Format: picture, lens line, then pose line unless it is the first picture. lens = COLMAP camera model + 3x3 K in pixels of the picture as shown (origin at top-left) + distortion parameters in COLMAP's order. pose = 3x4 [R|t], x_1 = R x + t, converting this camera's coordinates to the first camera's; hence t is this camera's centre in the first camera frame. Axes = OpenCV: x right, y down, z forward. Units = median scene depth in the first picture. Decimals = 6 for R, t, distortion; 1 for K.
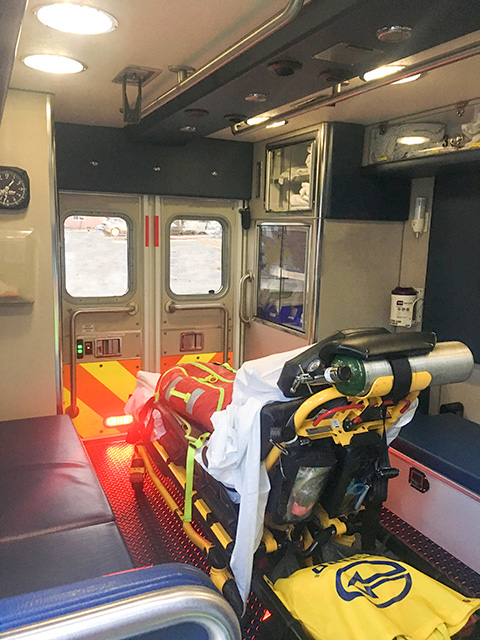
lens RADIAL K [[551.3, 0, 237.6], [0, 551.3, 319.2], [0, 0, 1]] dist [0.052820, -0.008171]
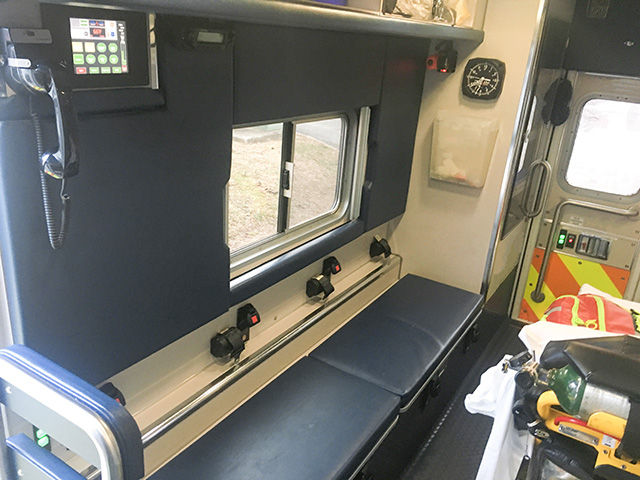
lens RADIAL K [[551.3, 0, 320.5], [0, 551.3, 237.6], [0, 0, 1]] dist [0.052820, -0.008171]
pose [[0.554046, 0.306207, -0.774126, 0.327400], [-0.196264, 0.951729, 0.235992, -0.134065], [0.809020, 0.021183, 0.587399, 0.126622]]
